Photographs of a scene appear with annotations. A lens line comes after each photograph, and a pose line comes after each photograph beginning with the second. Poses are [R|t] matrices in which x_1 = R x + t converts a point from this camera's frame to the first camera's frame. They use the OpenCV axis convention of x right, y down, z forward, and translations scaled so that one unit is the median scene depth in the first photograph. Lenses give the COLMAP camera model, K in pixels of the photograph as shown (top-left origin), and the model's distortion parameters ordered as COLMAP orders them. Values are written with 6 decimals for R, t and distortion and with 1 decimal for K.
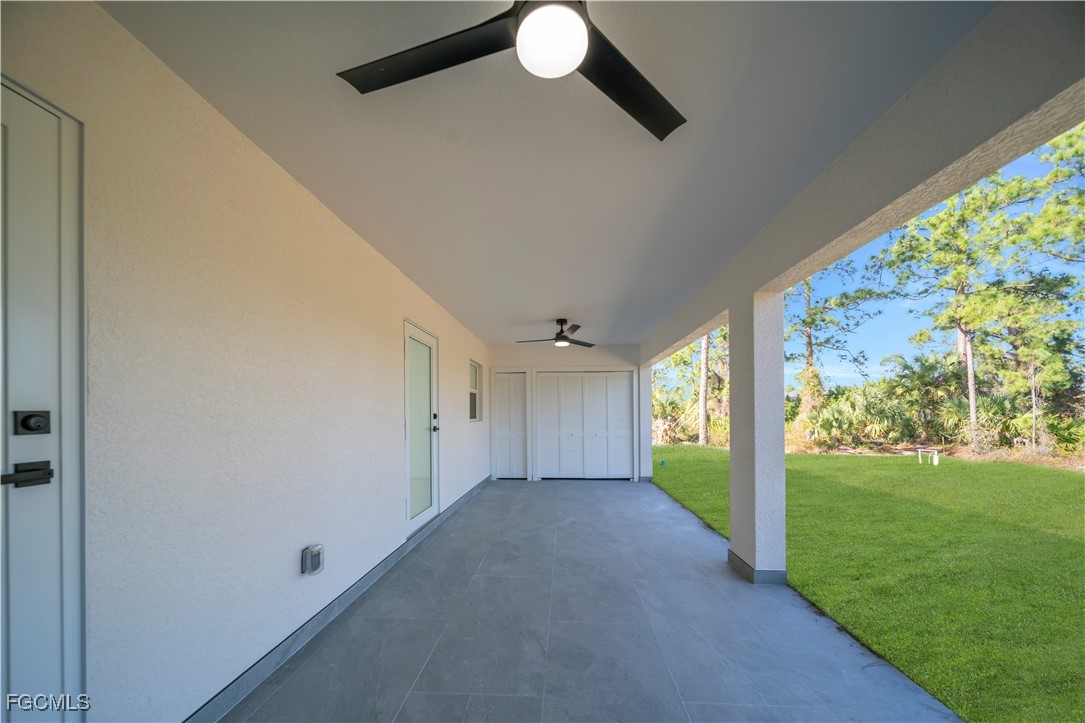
lens RADIAL K [[372.7, 0, 544.8], [0, 372.7, 415.0], [0, 0, 1]] dist [0.000491, -0.000002]
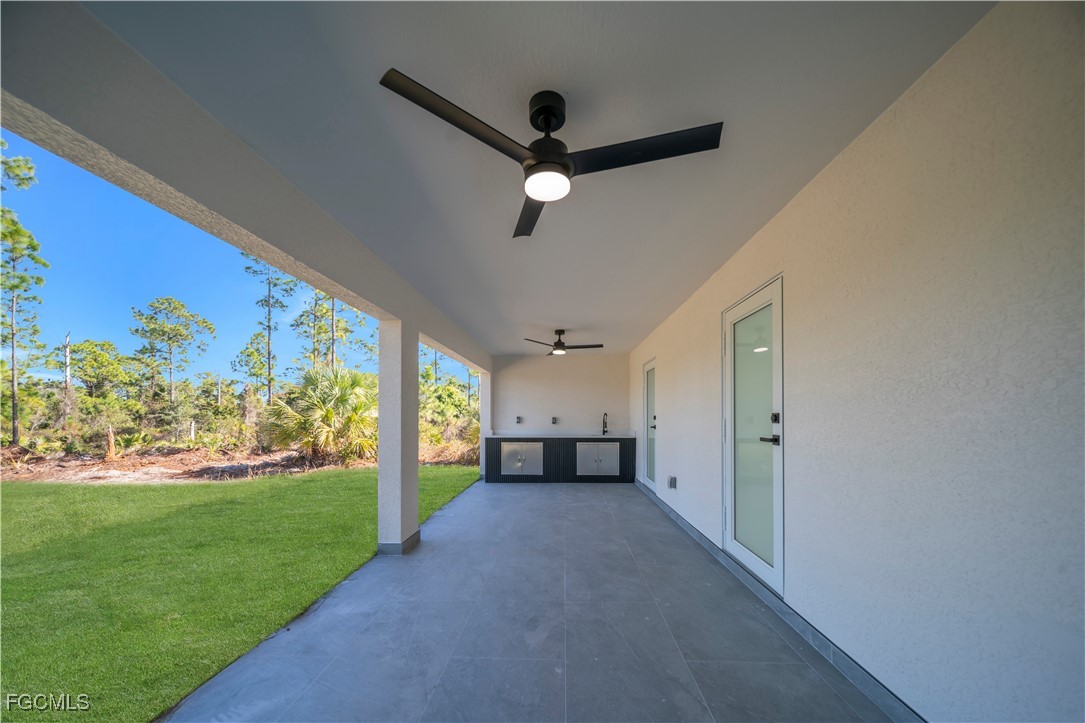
lens RADIAL K [[372.7, 0, 544.8], [0, 372.7, 415.0], [0, 0, 1]] dist [0.000491, -0.000002]
pose [[-0.999967, 0.007738, -0.002537, 0.069974], [0.007755, 0.999948, -0.006627, -0.000560], [0.002485, -0.006647, -0.999975, 1.775914]]
